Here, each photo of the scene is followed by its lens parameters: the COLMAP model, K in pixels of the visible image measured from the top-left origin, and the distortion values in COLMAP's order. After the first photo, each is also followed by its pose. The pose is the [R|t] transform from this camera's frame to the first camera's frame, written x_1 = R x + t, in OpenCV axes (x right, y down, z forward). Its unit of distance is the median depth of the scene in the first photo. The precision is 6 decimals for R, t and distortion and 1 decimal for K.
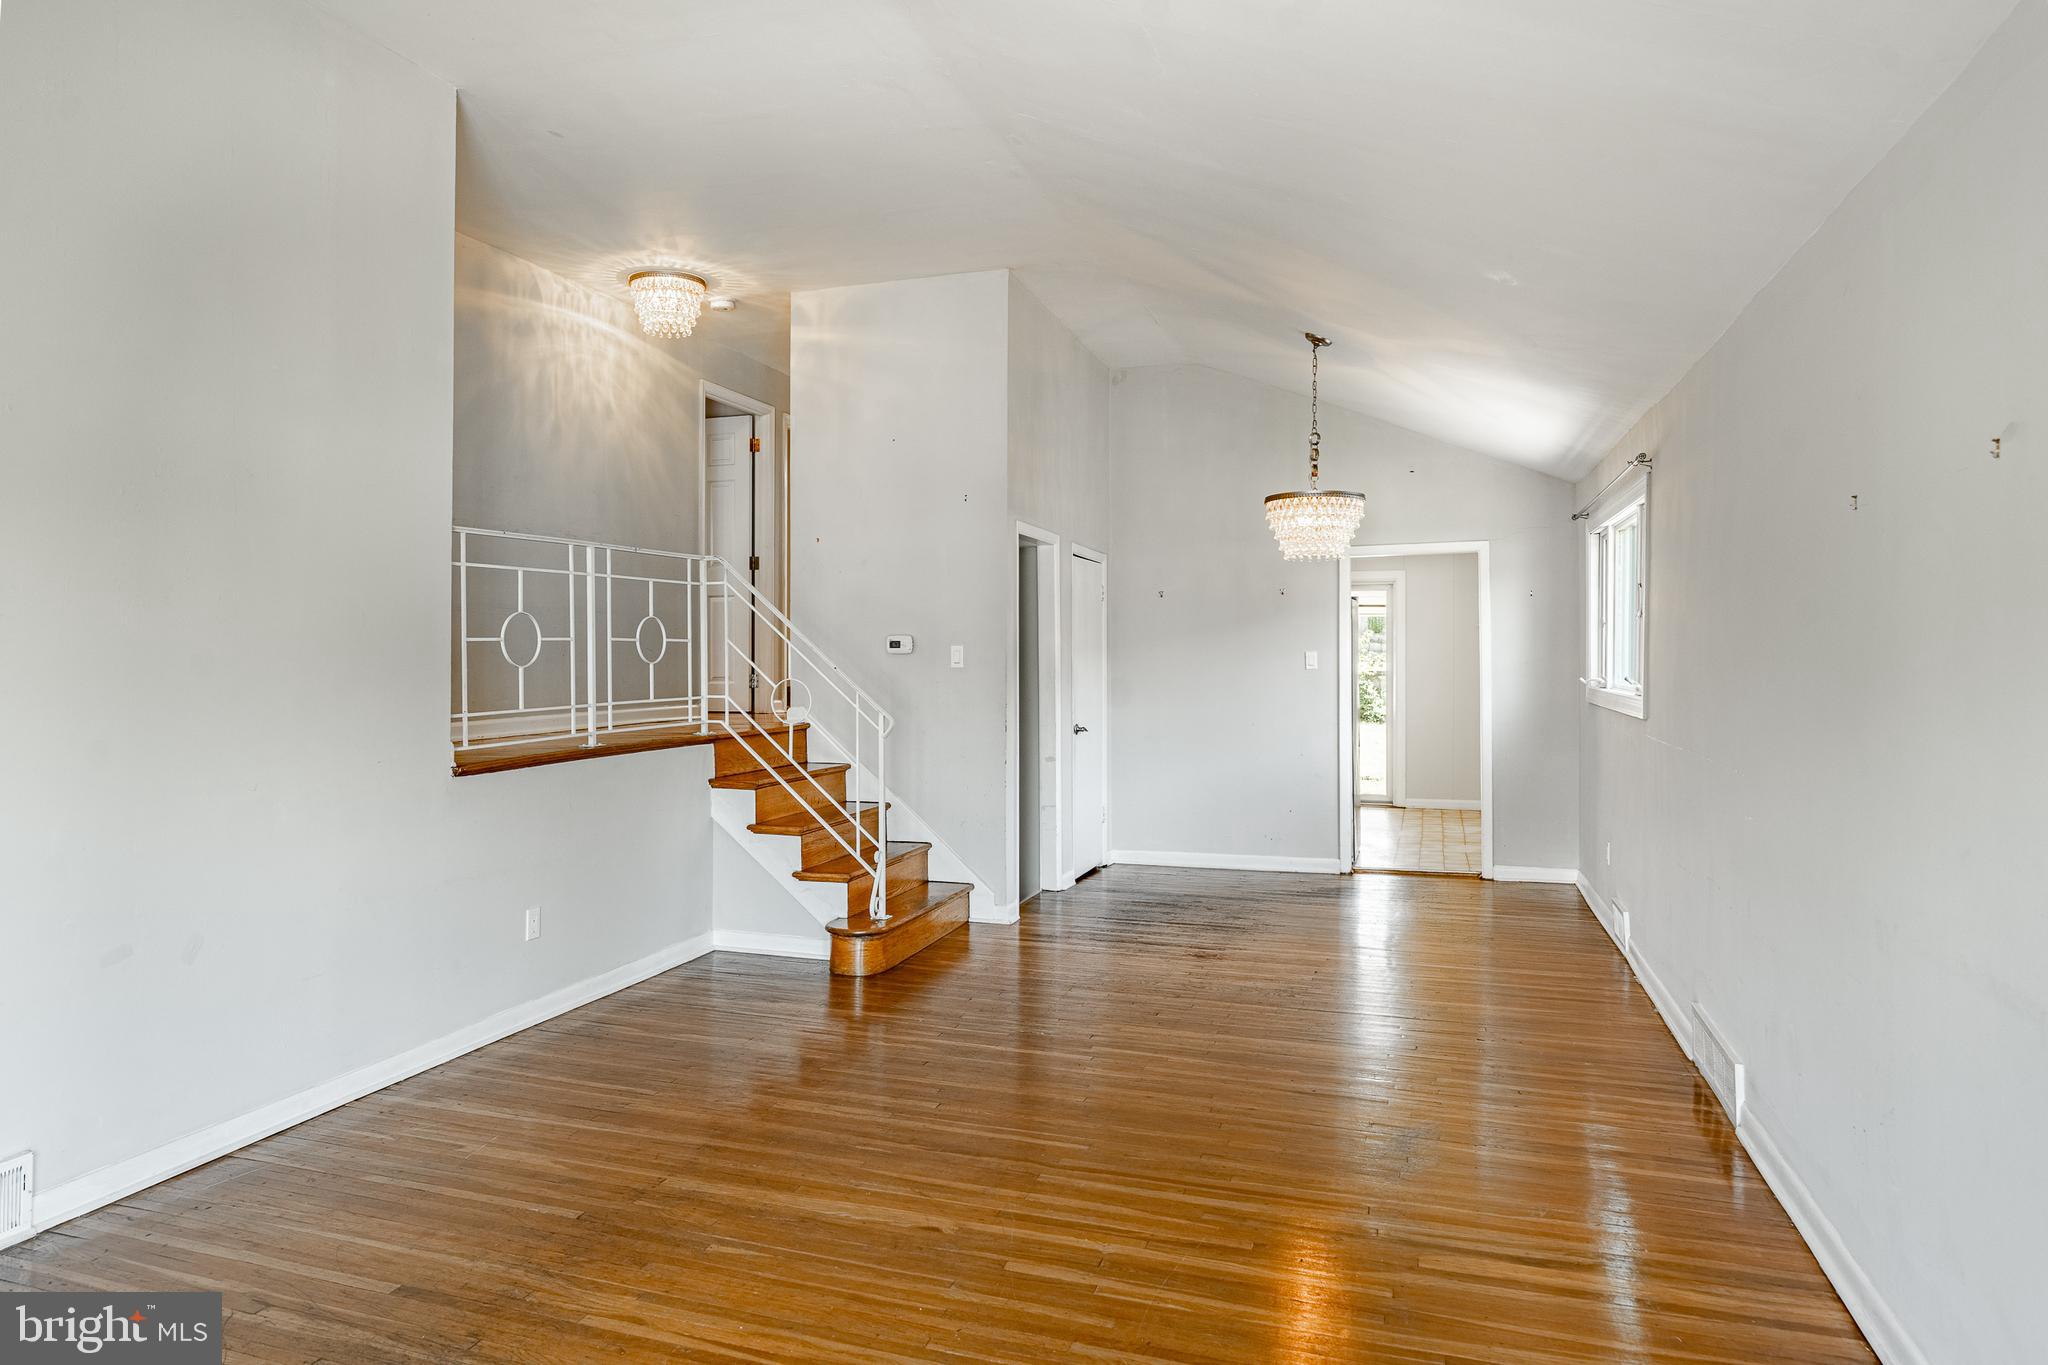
lens RADIAL K [[1227.5, 0, 1009.9], [0, 1227.5, 630.9], [0, 0, 1]] dist [-0.006554, 0.000133]
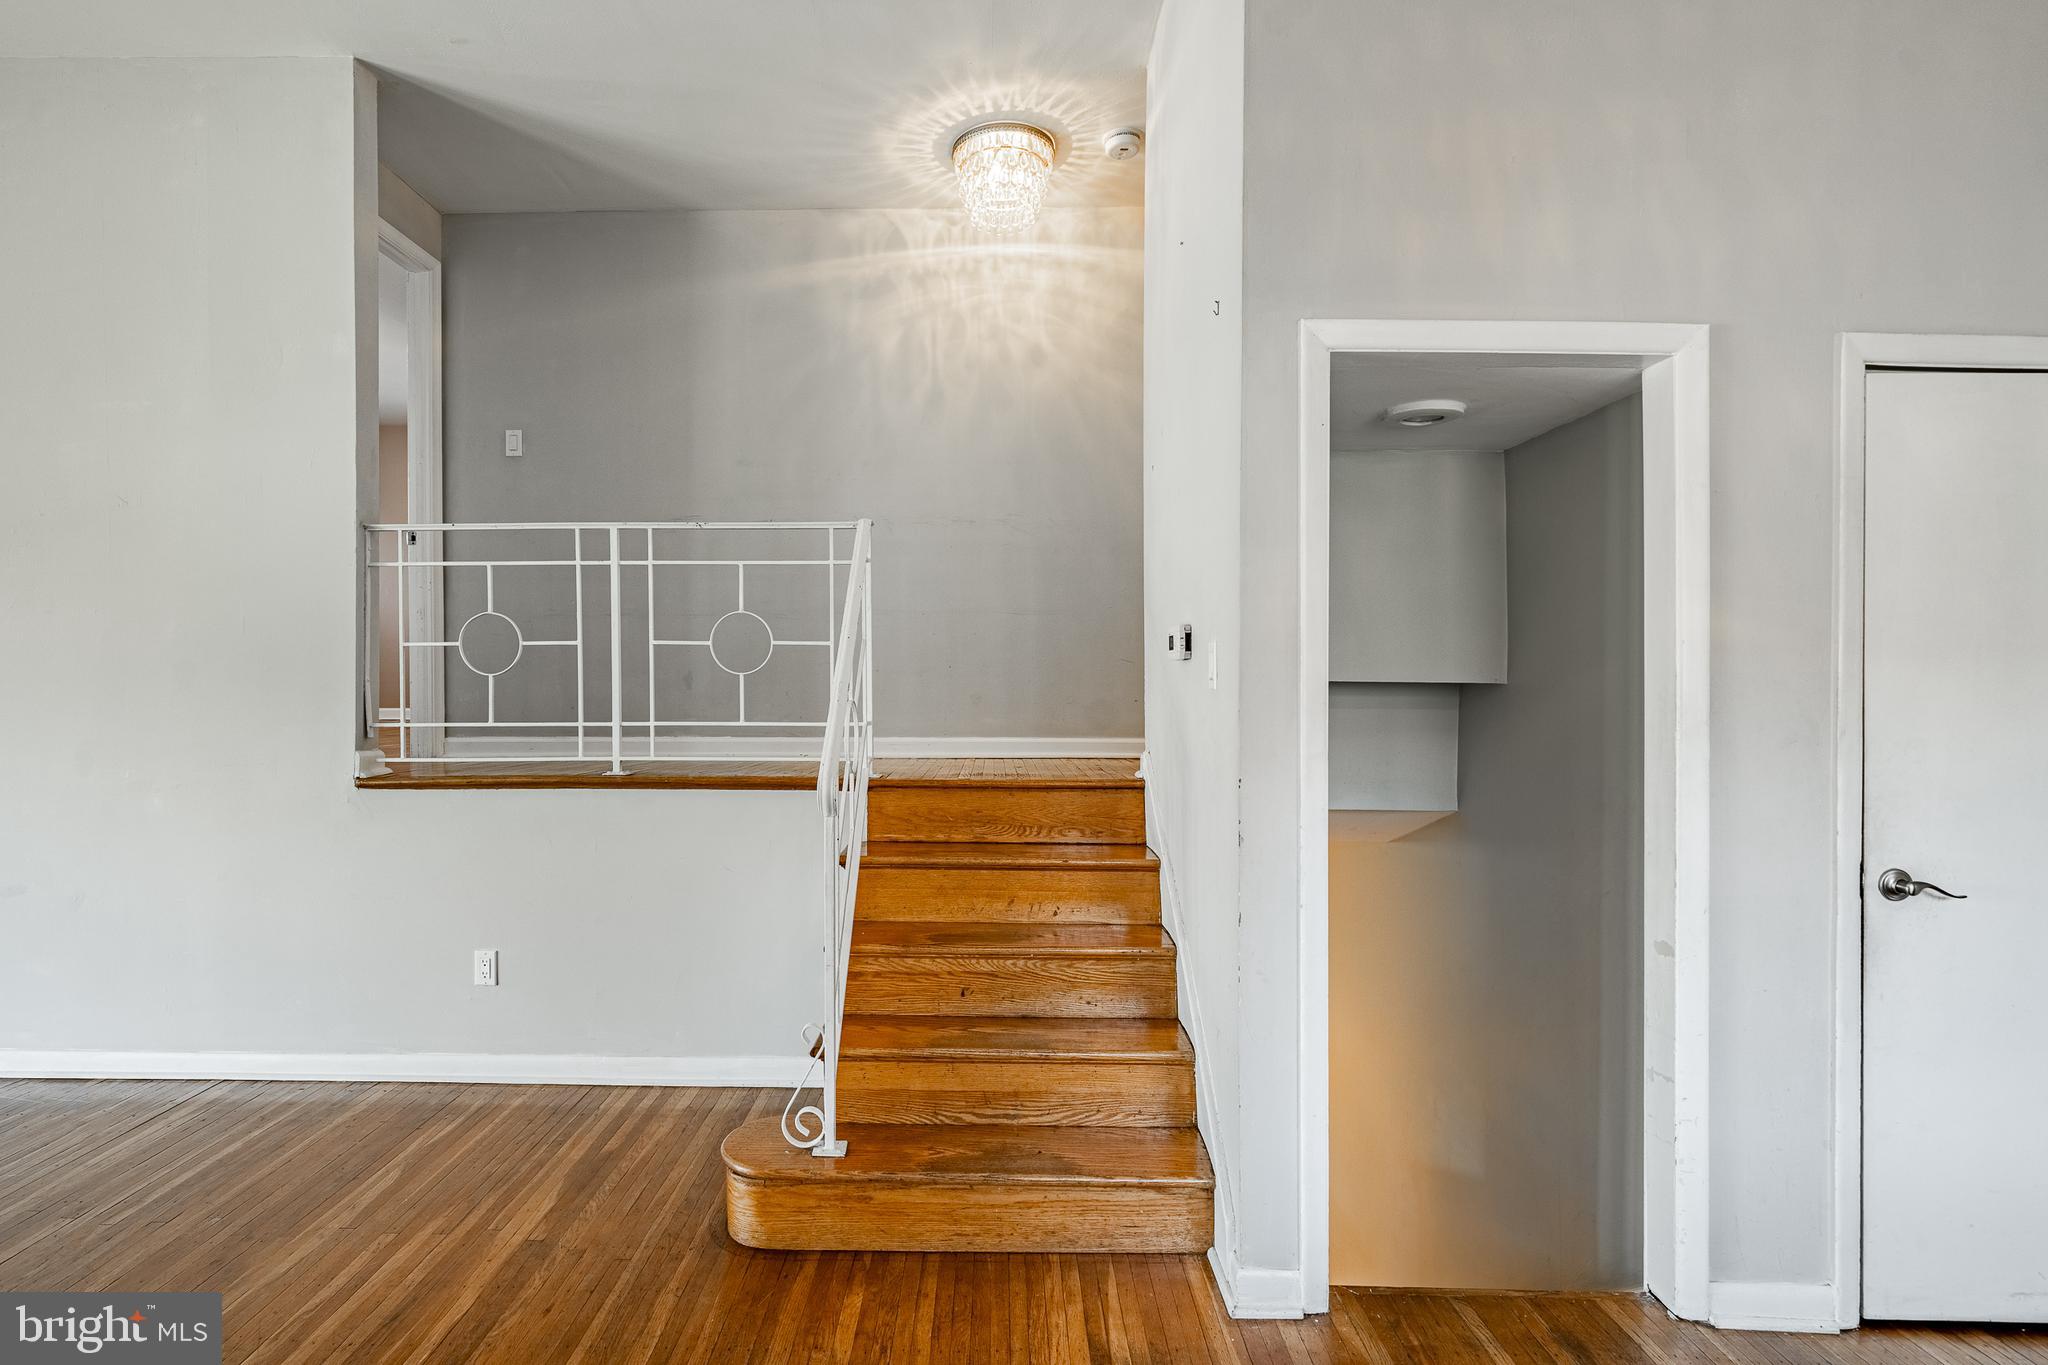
lens RADIAL K [[990.3, 0, 962.6], [0, 990.3, 689.8], [0, 0, 1]] dist [0.000067, -0.000352]
pose [[0.305670, 0.016327, -0.951997, 0.278303], [0.012573, 0.999697, 0.021182, 0.021133], [0.952054, -0.018444, 0.305372, 0.800539]]
